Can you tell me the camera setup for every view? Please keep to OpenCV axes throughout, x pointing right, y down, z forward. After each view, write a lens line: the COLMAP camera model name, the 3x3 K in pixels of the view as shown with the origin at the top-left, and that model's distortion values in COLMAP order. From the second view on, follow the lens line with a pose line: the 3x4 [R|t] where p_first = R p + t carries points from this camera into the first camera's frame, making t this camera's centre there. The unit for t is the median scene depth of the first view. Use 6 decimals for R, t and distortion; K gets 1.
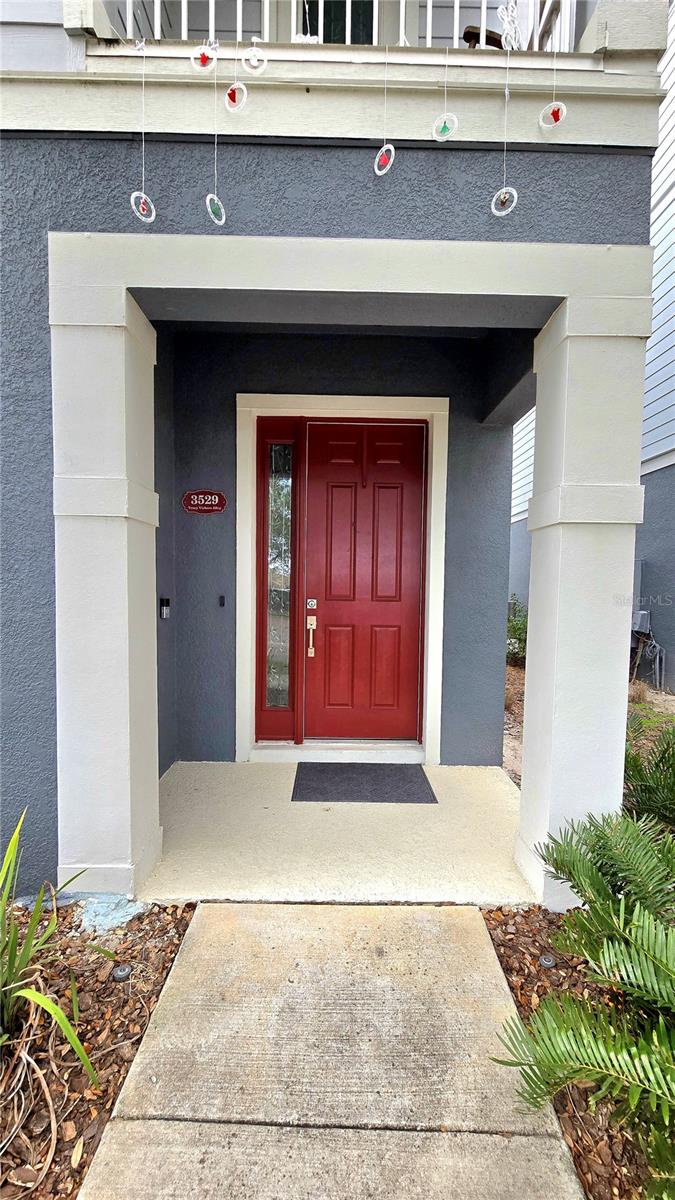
lens RADIAL K [[482.3, 0, 342.7], [0, 482.3, 599.9], [0, 0, 1]] dist [-0.000008, 0.000080]
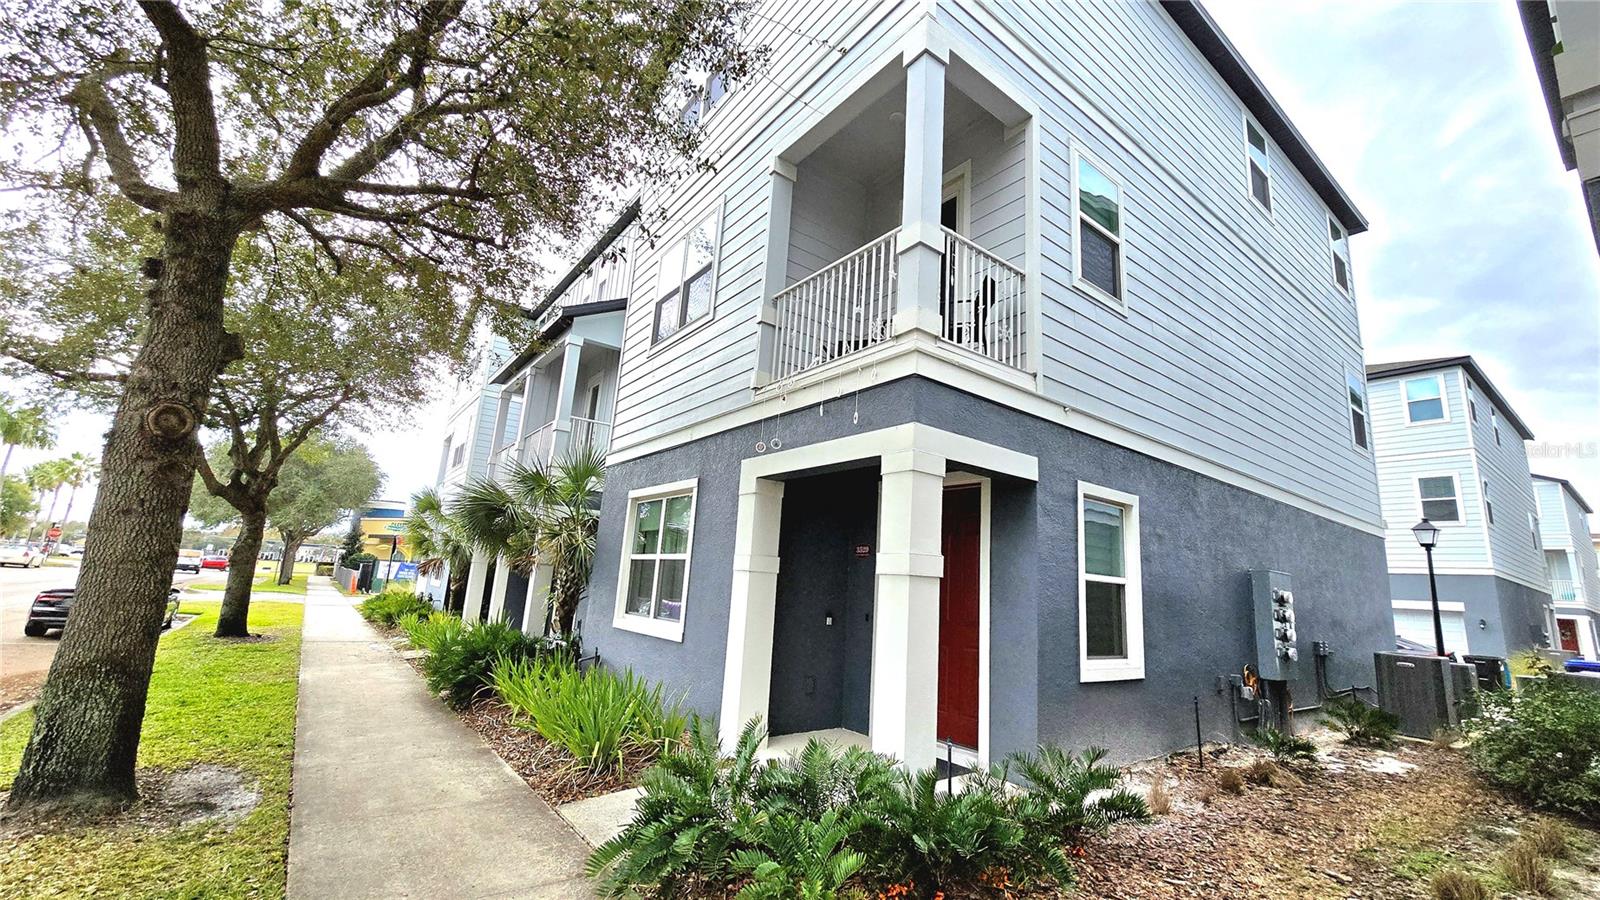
lens RADIAL K [[639.1, 0, 812.0], [0, 639.1, 446.2], [0, 0, 1]] dist [-0.001775, -0.000107]
pose [[0.597912, -0.149199, -0.787553, 2.299169], [-0.079418, 0.966663, -0.243425, -0.025179], [0.797617, 0.208093, 0.566131, -0.655728]]
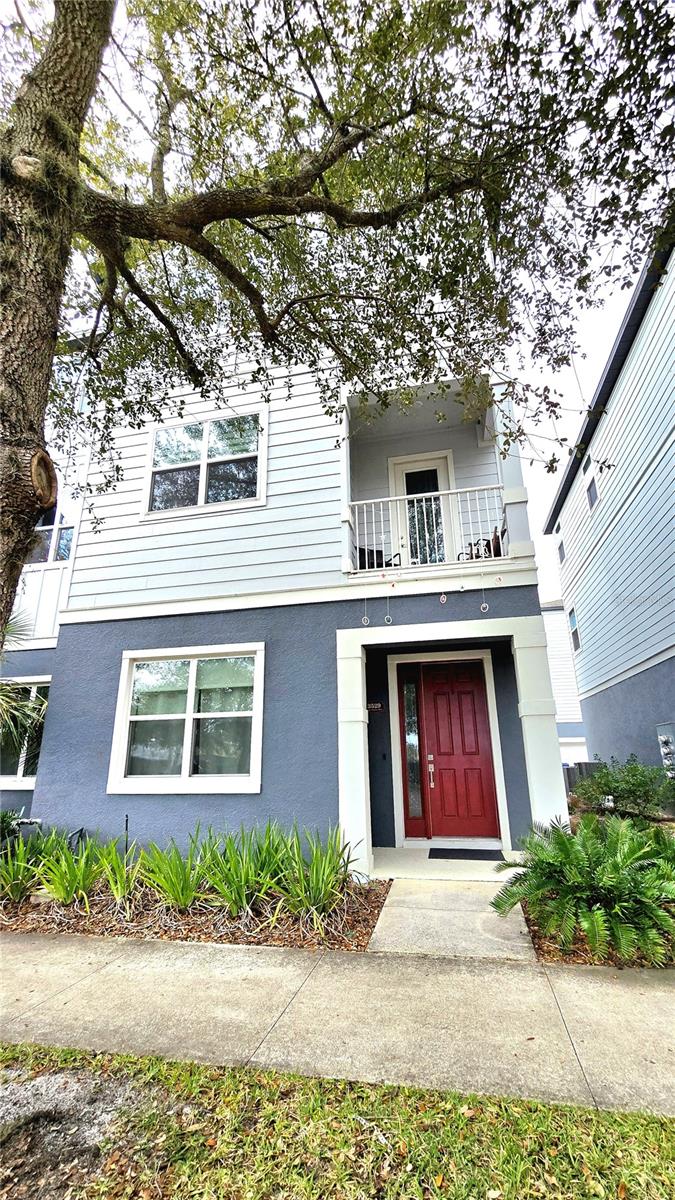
lens RADIAL K [[482.7, 0, 336.9], [0, 482.7, 612.3], [0, 0, 1]] dist [-0.001515, -0.000114]
pose [[0.971197, -0.093742, -0.219064, 0.089534], [0.017953, 0.945536, -0.325023, 0.147206], [0.237601, 0.311729, 0.919984, -1.889671]]
